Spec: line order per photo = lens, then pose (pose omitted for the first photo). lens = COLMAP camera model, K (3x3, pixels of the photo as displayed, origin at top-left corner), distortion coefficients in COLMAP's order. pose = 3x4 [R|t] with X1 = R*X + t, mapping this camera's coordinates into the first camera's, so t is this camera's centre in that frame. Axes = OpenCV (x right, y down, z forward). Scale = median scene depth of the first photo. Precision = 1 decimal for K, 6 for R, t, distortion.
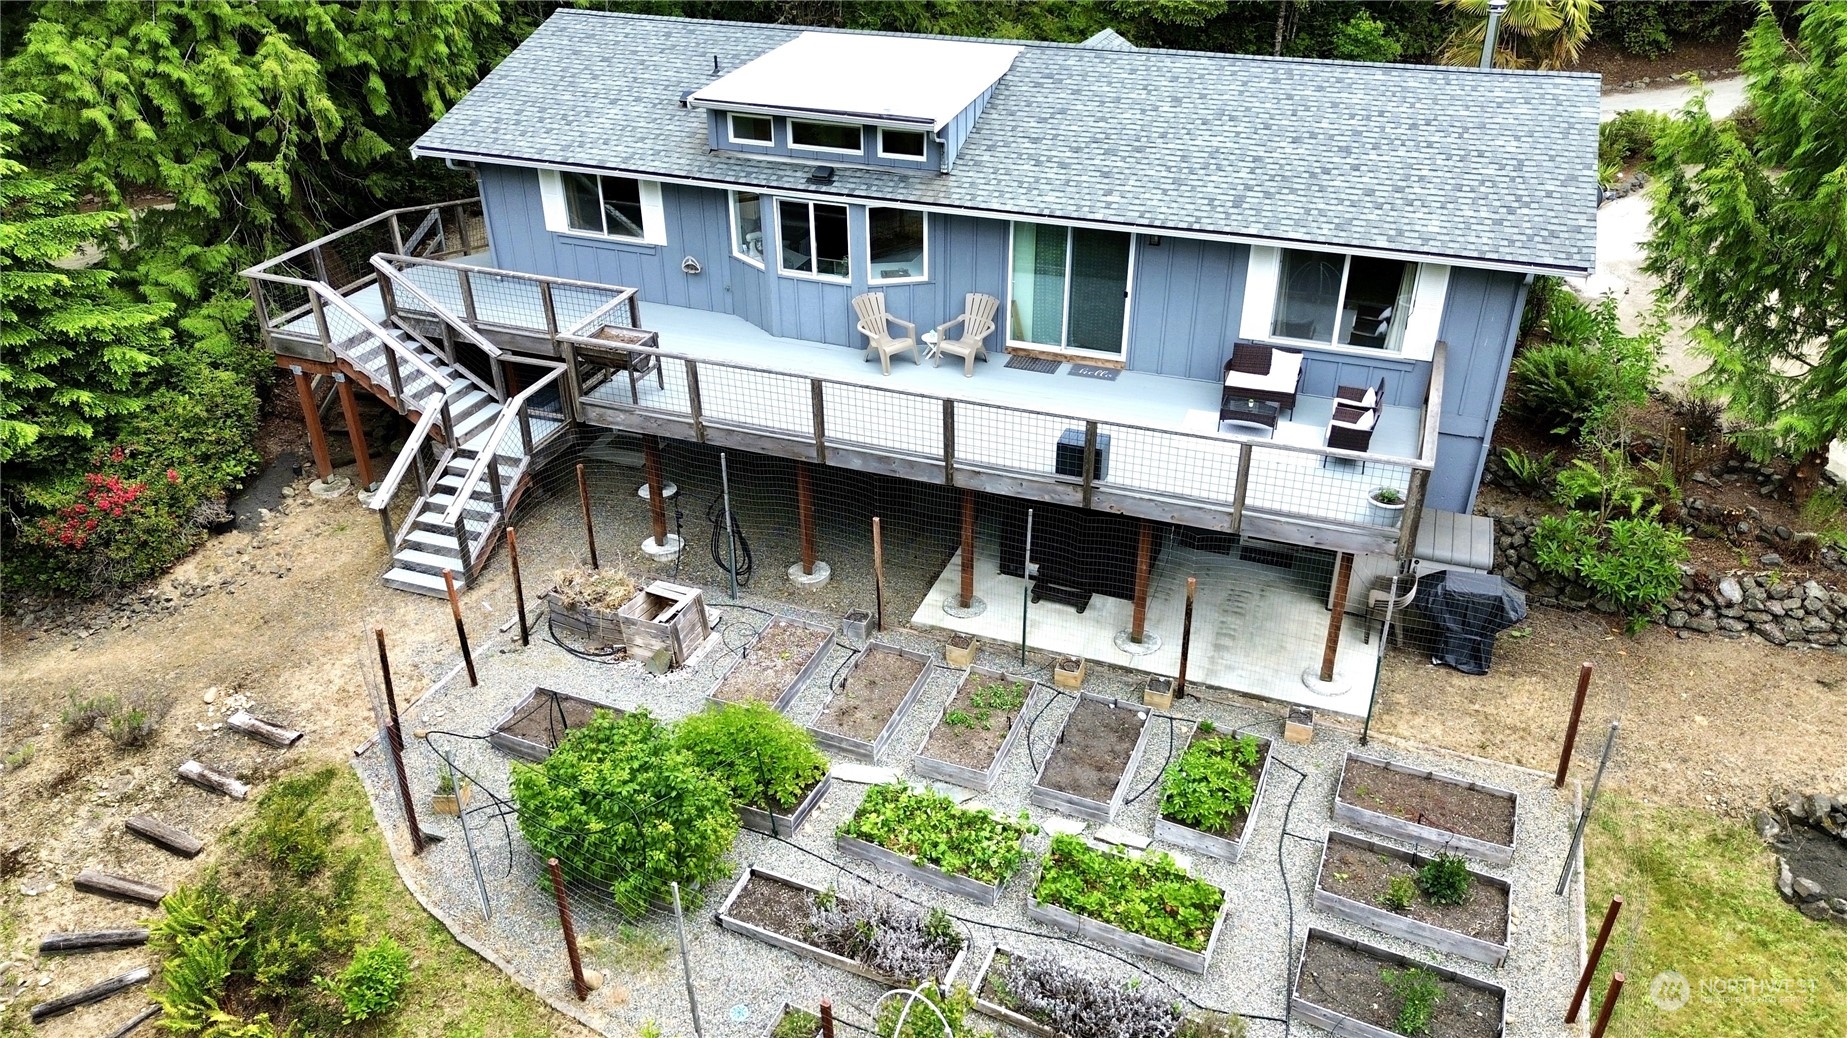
lens RADIAL K [[1308.7, 0, 923.5], [0, 1308.7, 519.0], [0, 0, 1]] dist [0.067477, -0.069660]
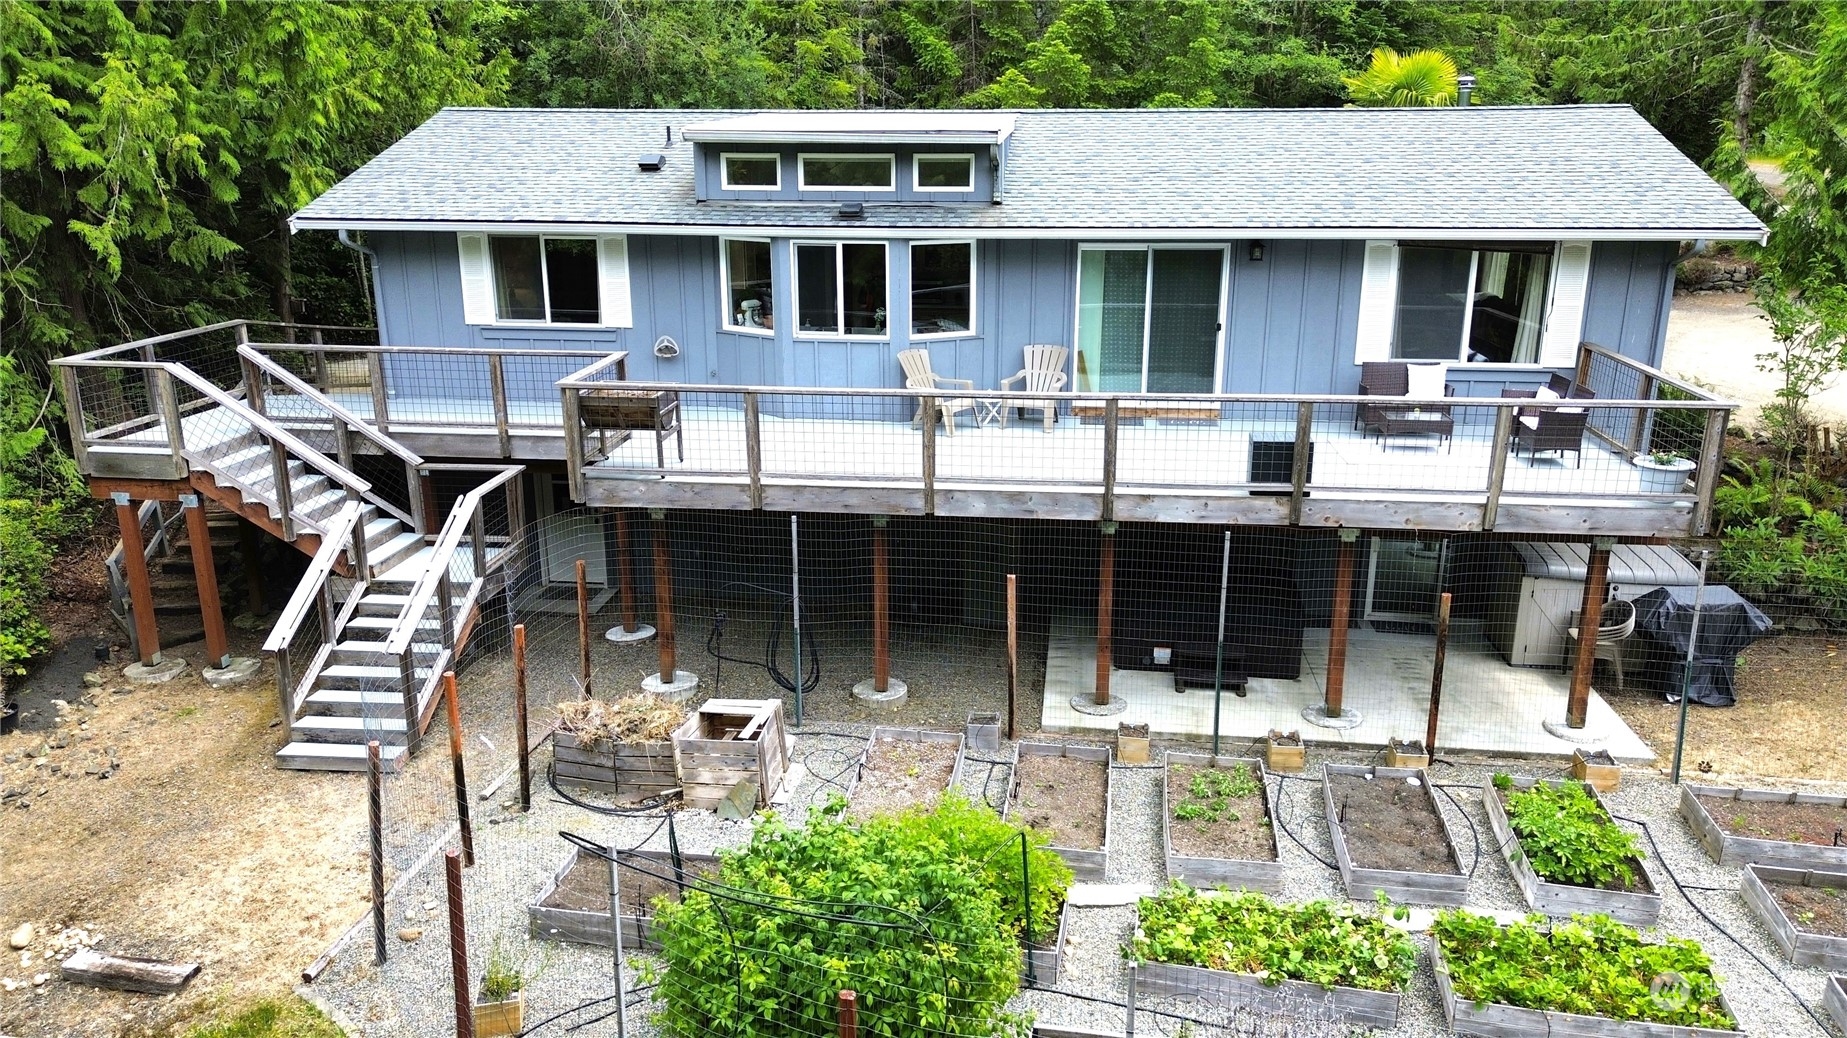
lens RADIAL K [[1308.7, 0, 923.5], [0, 1308.7, 519.0], [0, 0, 1]] dist [0.067477, -0.069660]
pose [[0.971369, -0.061595, 0.229453, -0.252528], [0.115659, 0.966232, -0.230256, 0.133455], [-0.207522, 0.250202, 0.945692, 0.268473]]
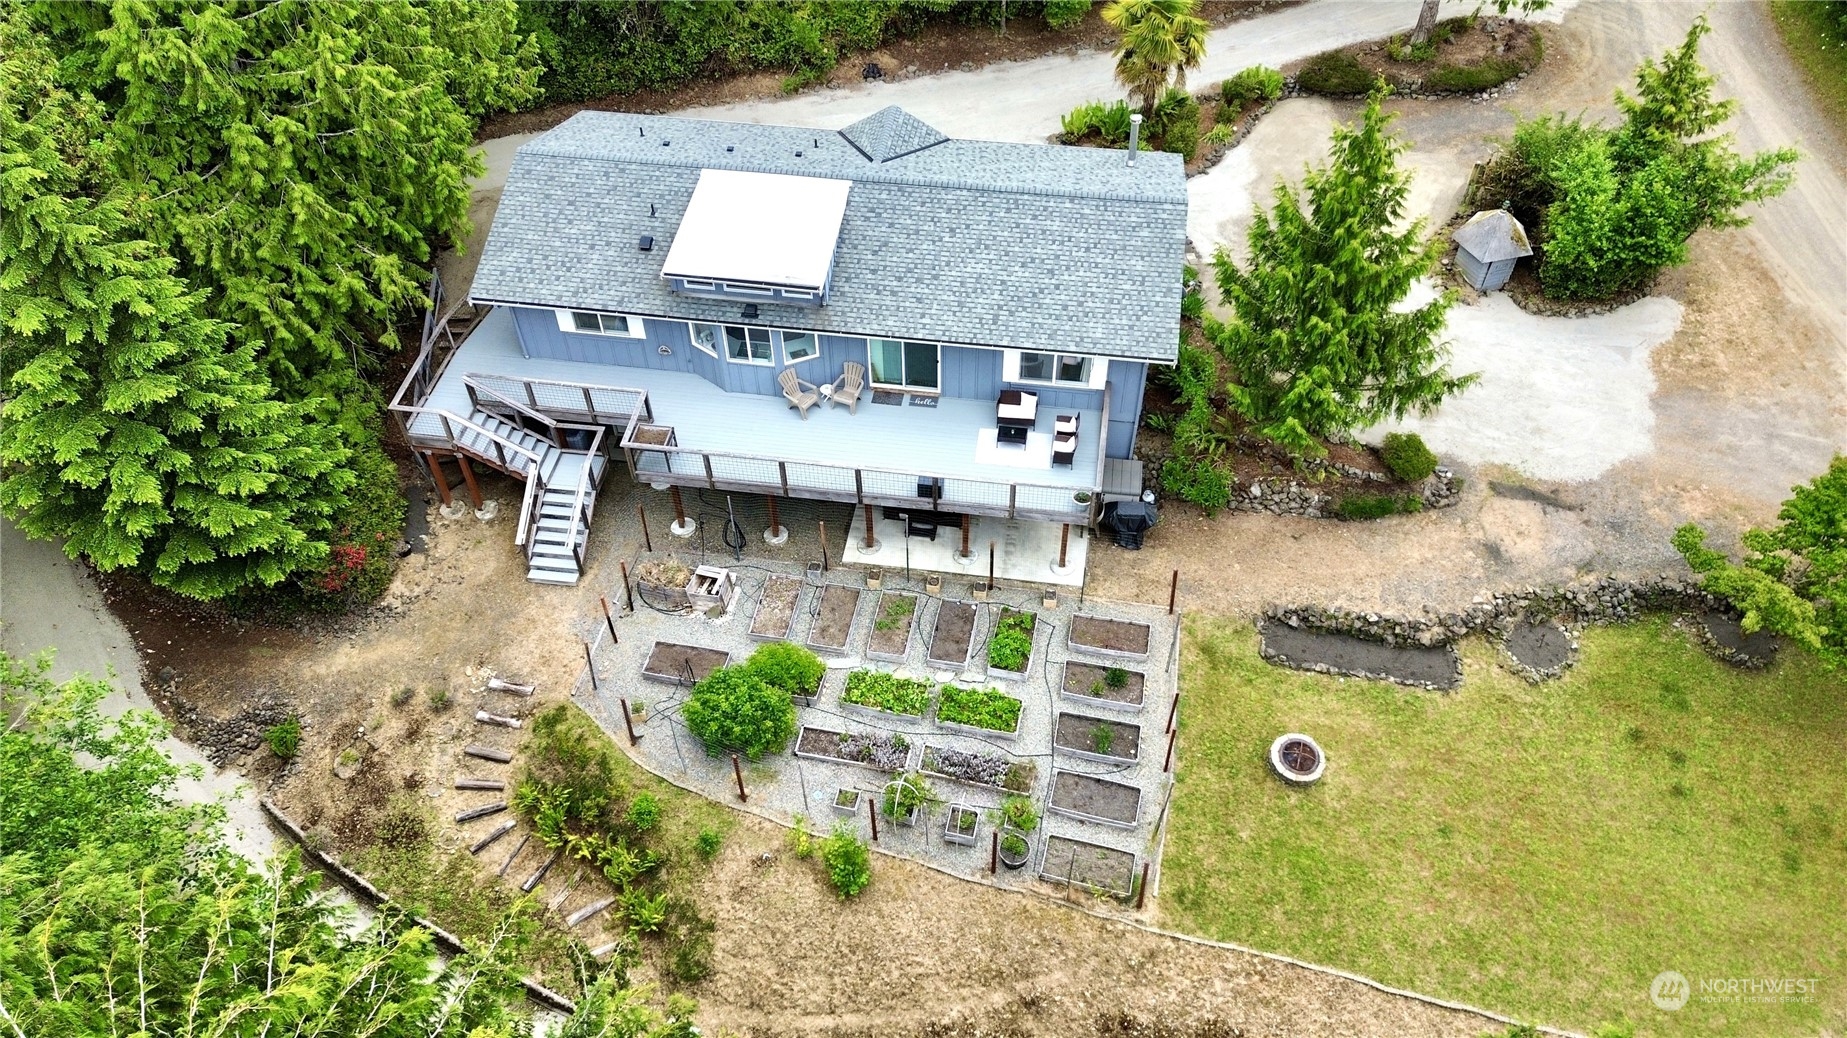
lens RADIAL K [[1326.5, 0, 923.5], [0, 1326.5, 519.0], [0, 0, 1]] dist [0.173209, -0.598351]
pose [[0.977630, -0.158941, 0.137759, -0.147397], [0.109506, 0.943814, 0.311807, -0.552385], [-0.179578, -0.289746, 0.940106, -0.752605]]
